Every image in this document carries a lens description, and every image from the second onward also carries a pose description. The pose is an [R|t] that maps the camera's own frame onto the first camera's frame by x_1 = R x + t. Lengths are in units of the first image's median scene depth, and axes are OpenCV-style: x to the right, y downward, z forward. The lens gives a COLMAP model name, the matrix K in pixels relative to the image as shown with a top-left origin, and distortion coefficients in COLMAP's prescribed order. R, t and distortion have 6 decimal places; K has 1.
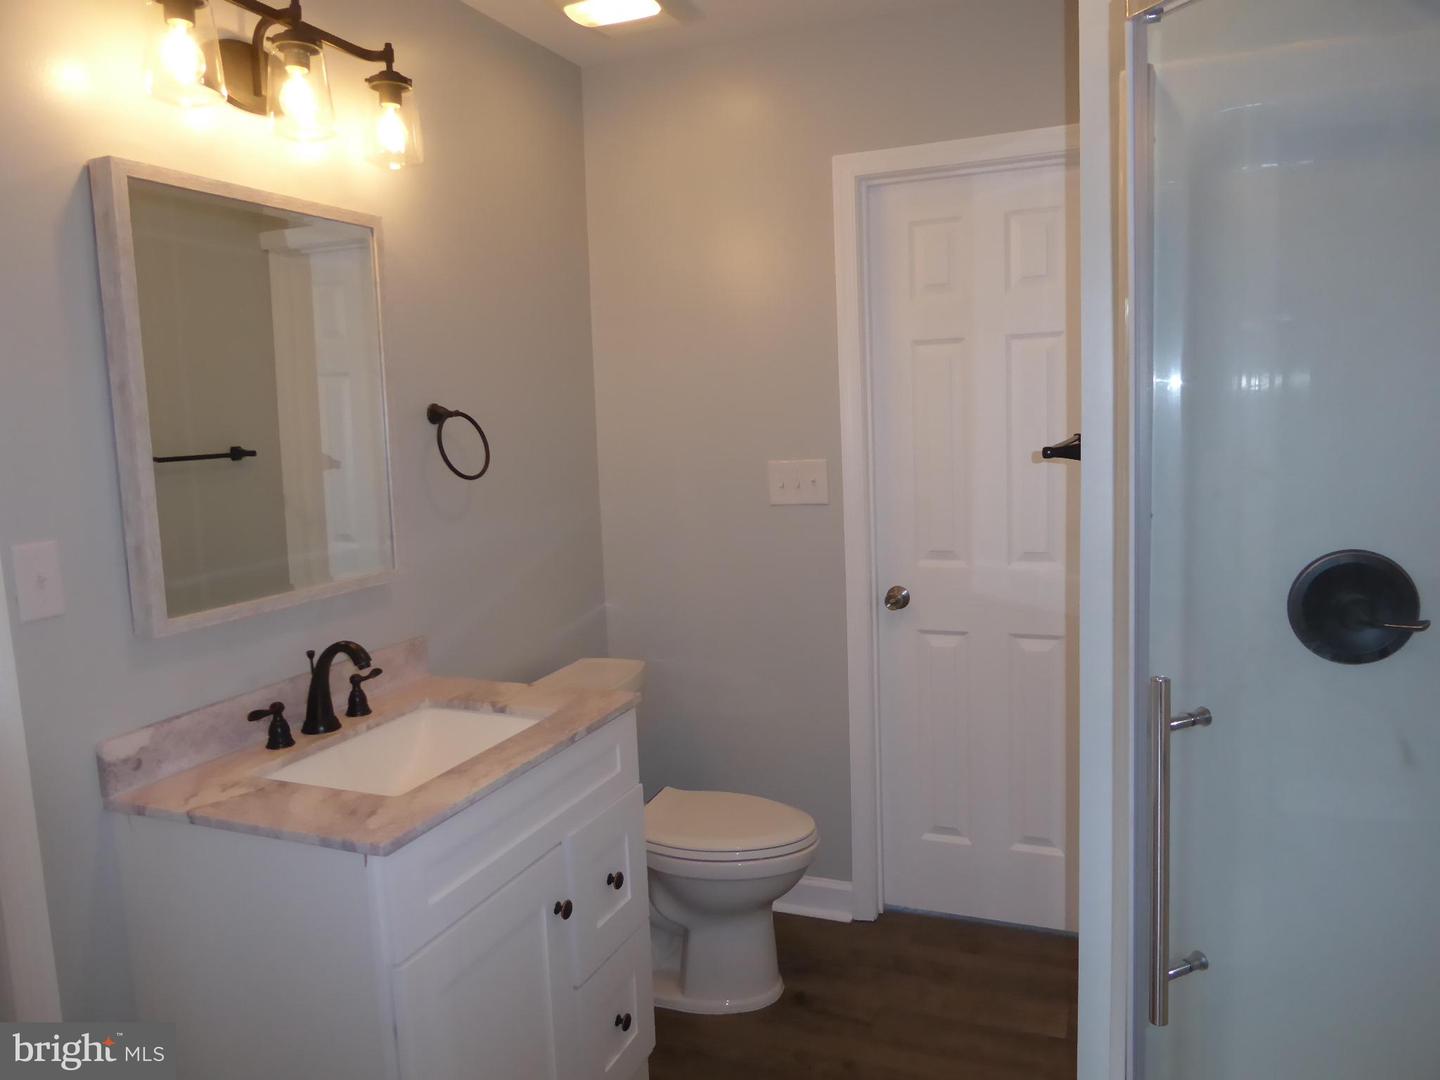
lens RADIAL K [[1025.9, 0, 733.4], [0, 1025.9, 538.6], [0, 0, 1]] dist [-0.026719, 0.004433]
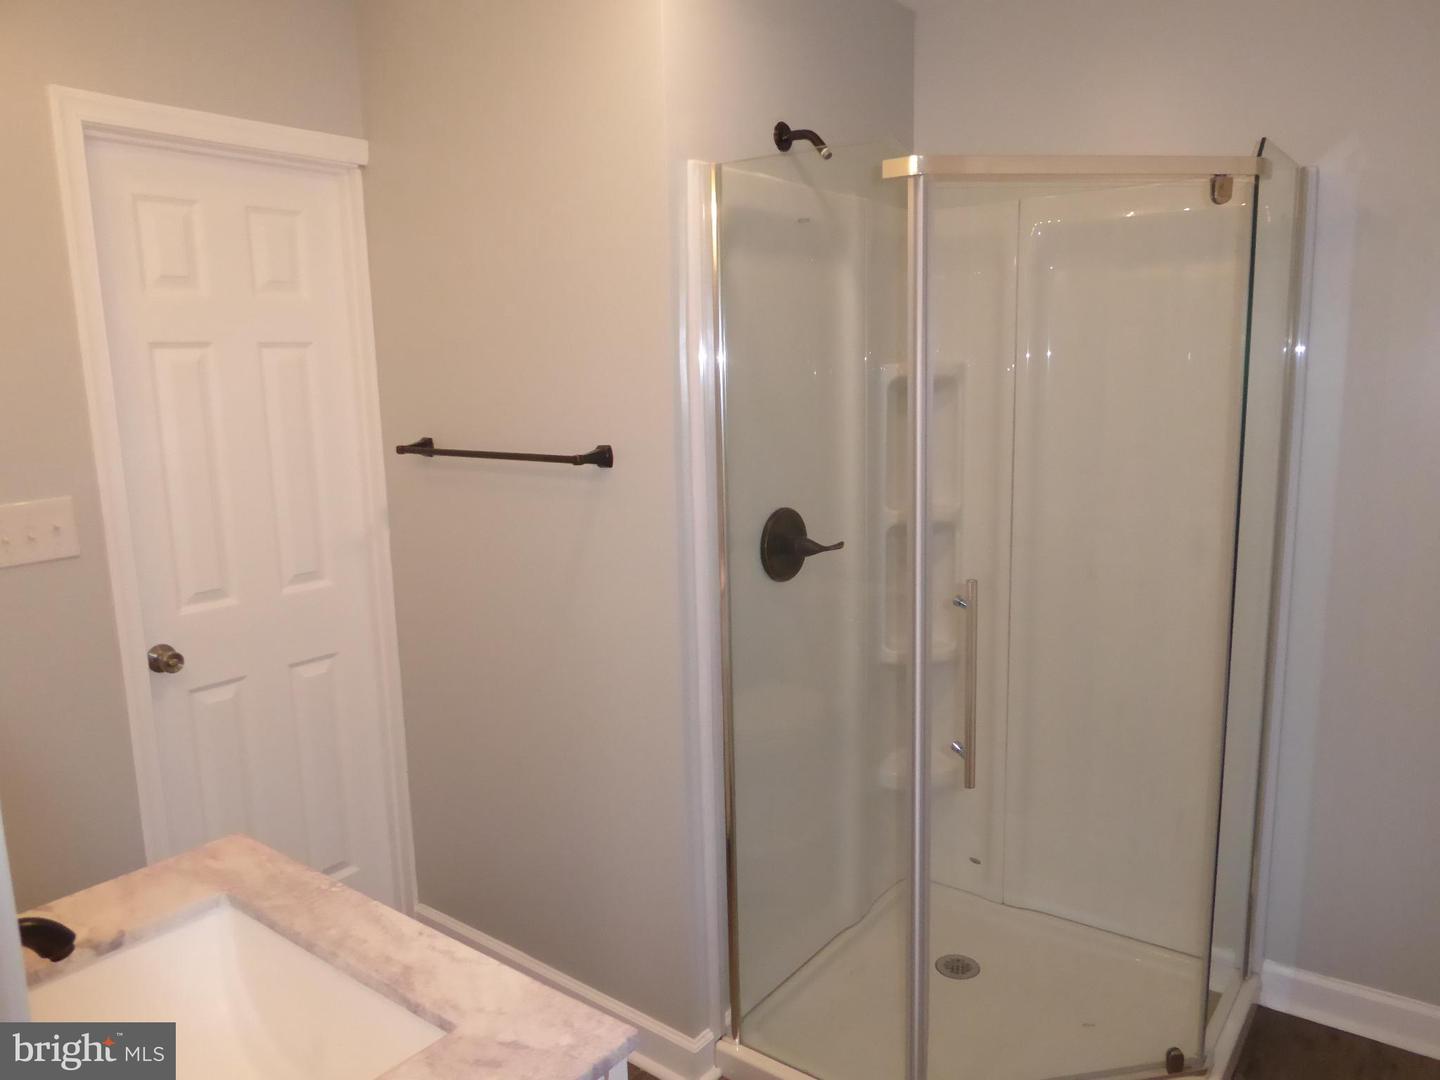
lens RADIAL K [[1025.9, 0, 733.4], [0, 1025.9, 538.6], [0, 0, 1]] dist [-0.026719, 0.004433]
pose [[0.249688, -0.126593, 0.960016, -0.508927], [0.129535, 0.986873, 0.096445, -0.057681], [-0.959623, 0.100275, 0.262809, 0.362563]]
